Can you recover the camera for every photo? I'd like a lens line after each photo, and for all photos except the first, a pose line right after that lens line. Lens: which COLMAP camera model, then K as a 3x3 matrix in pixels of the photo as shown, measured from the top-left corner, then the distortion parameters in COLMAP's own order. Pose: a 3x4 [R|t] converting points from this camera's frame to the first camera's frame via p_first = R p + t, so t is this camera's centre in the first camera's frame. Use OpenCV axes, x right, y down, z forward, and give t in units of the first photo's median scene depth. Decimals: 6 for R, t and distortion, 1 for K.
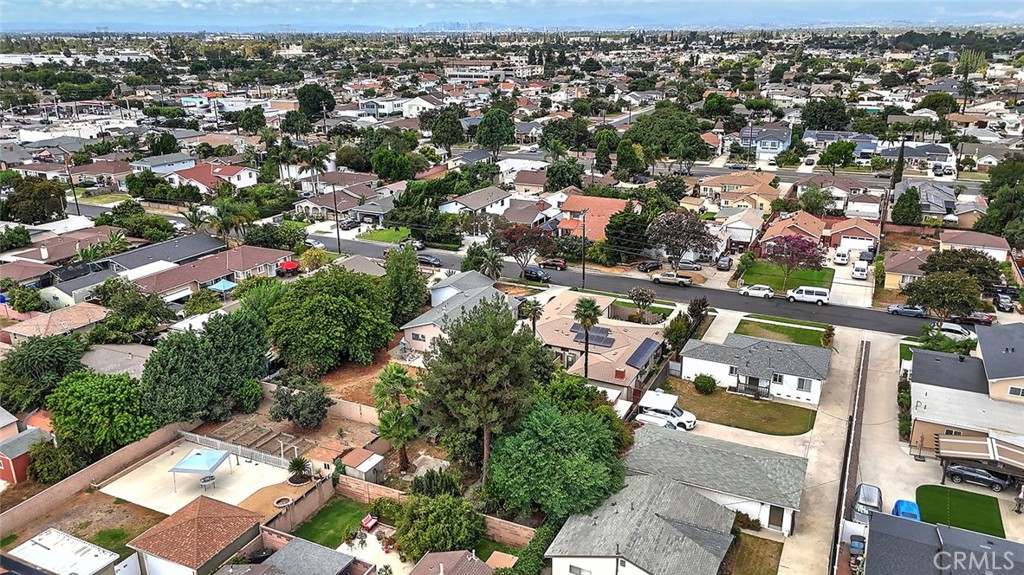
lens RADIAL K [[746.7, 0, 512.6], [0, 746.7, 295.6], [0, 0, 1]] dist [0.055901, -0.047878]
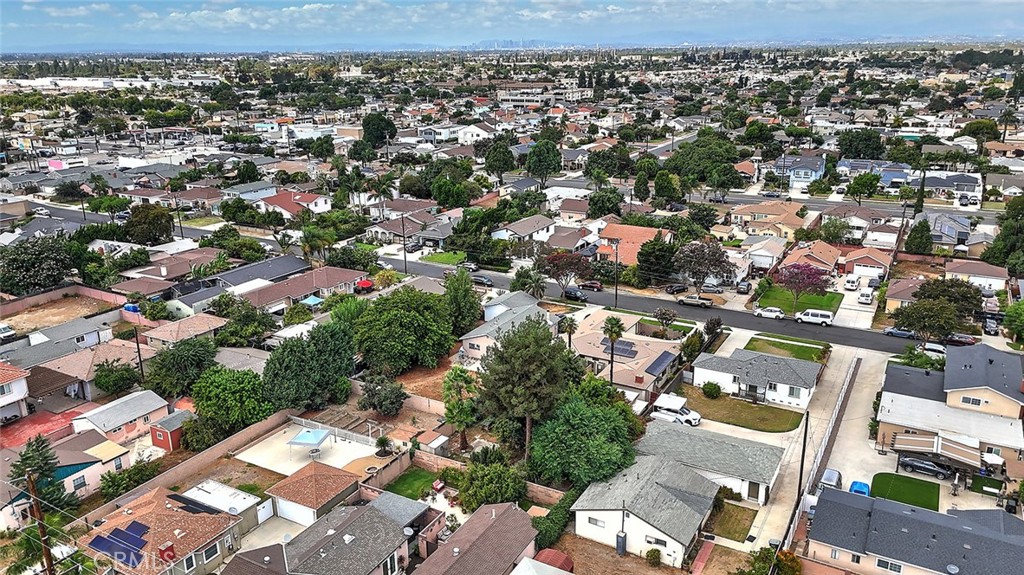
lens RADIAL K [[746.7, 0, 511.9], [0, 746.7, 286.1], [0, 0, 1]] dist [0.055901, -0.047878]
pose [[0.997732, 0.014163, -0.065798, 0.008966], [-0.016321, 0.999342, -0.032377, -0.002713], [0.065296, 0.033378, 0.997308, -0.147246]]
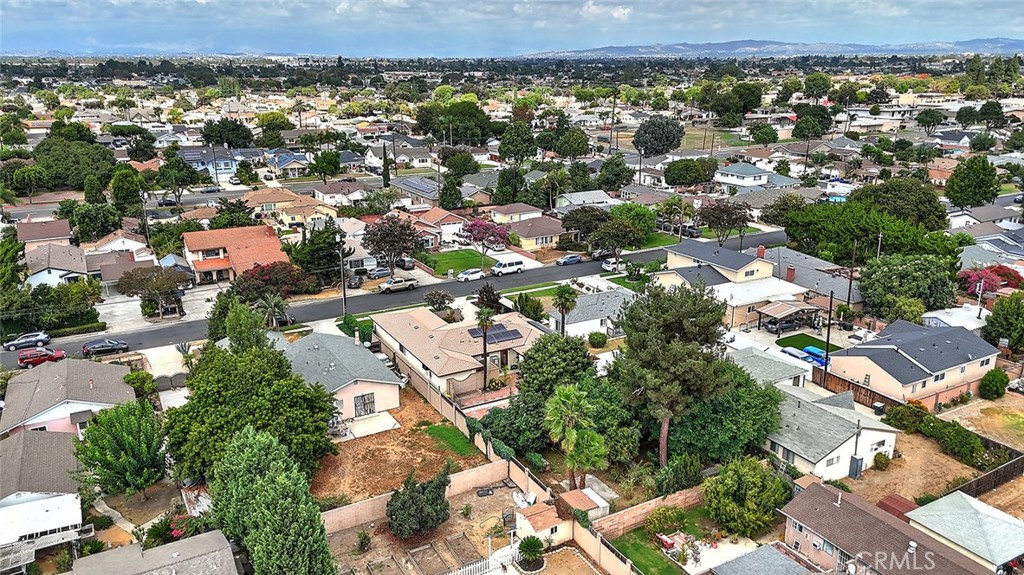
lens RADIAL K [[746.7, 0, 514.9], [0, 746.7, 288.6], [0, 0, 1]] dist [0.055901, -0.047878]
pose [[0.571150, -0.235713, 0.786274, -0.457937], [0.269557, 0.958621, 0.091574, -0.063344], [-0.775324, 0.159643, 0.611054, 0.249458]]
